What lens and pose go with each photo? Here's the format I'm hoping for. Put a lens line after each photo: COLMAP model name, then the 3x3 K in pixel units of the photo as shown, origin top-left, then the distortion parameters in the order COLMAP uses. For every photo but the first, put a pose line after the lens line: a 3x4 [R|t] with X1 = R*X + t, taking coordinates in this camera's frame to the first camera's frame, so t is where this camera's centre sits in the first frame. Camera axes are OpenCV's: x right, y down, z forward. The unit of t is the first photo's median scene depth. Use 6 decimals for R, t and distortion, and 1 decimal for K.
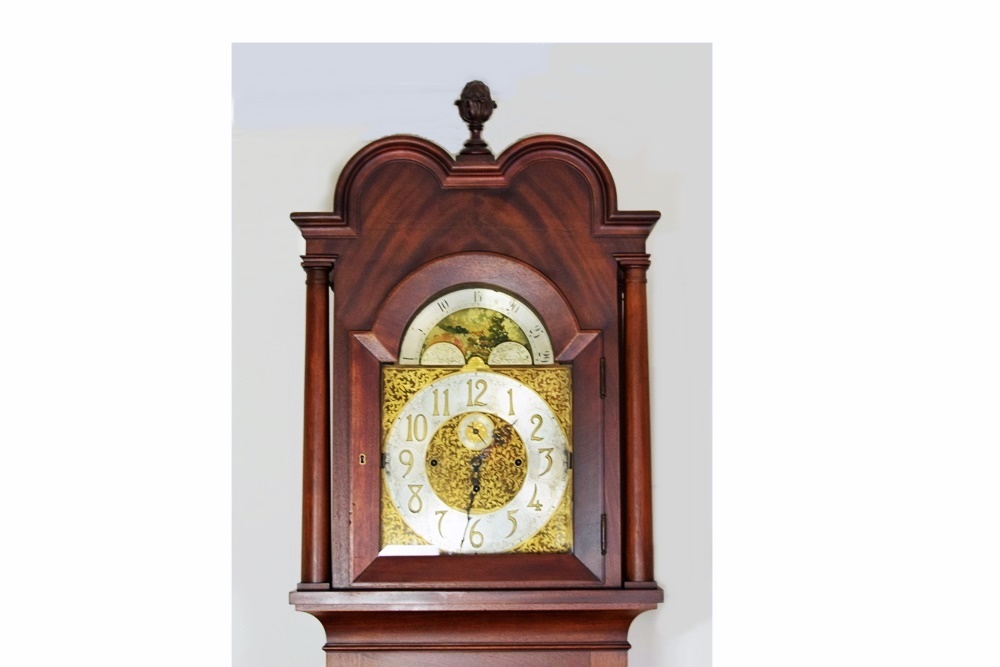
lens RADIAL K [[1531.0, 0, 505.2], [0, 1531.0, 331.7], [0, 0, 1]] dist [0.039568, 0.000000]
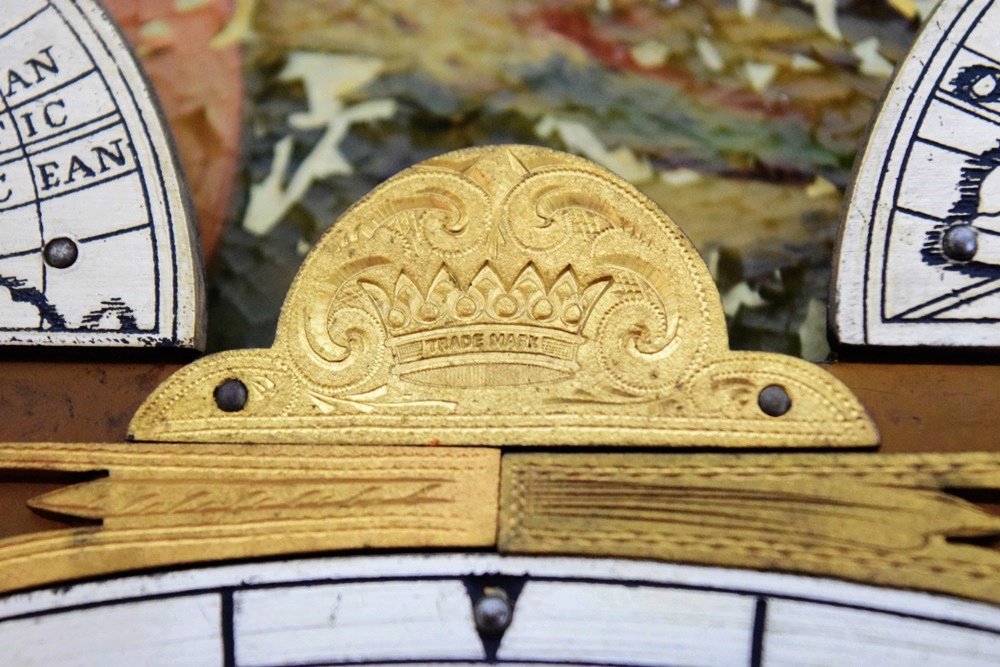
lens RADIAL K [[2144.3, 0, 497.9], [0, 2144.3, 332.4], [0, 0, 1]] dist [0.046793, 0.000000]
pose [[0.998203, 0.005561, -0.059670, -0.016072], [-0.015968, 0.984371, -0.175383, 0.030117], [0.057763, 0.176021, 0.982690, 0.955526]]
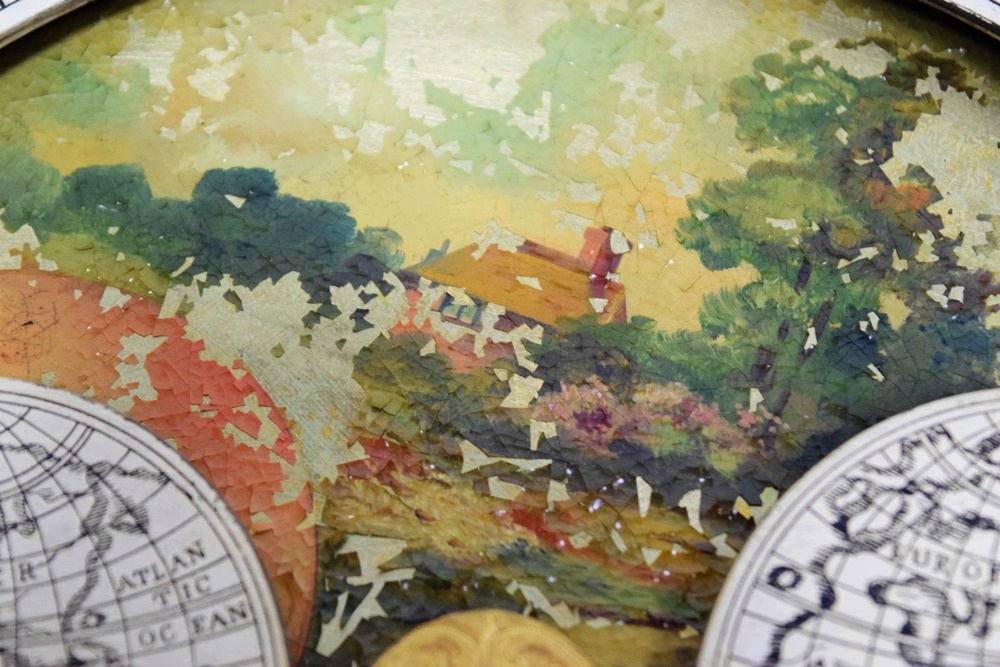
lens RADIAL K [[2144.3, 0, 499.6], [0, 2144.3, 335.9], [0, 0, 1]] dist [0.046793, 0.000000]
pose [[0.999005, 0.016234, -0.041539, -0.015273], [-0.027150, 0.960297, -0.277656, 0.029316], [0.035383, 0.278507, 0.959782, 0.923265]]
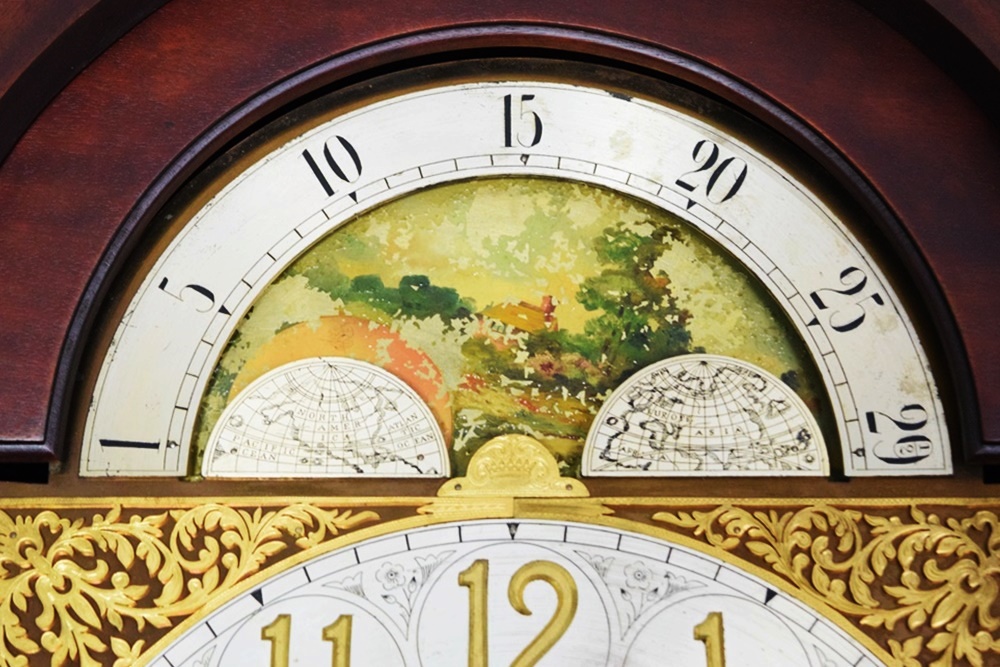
lens RADIAL K [[2144.3, 0, 506.8], [0, 2144.3, 340.9], [0, 0, 1]] dist [0.046793, 0.000000]
pose [[0.999995, -0.000541, -0.003053, -0.019032], [-0.000083, 0.979596, -0.200975, 0.055959], [0.003099, 0.200974, 0.979592, 0.759637]]
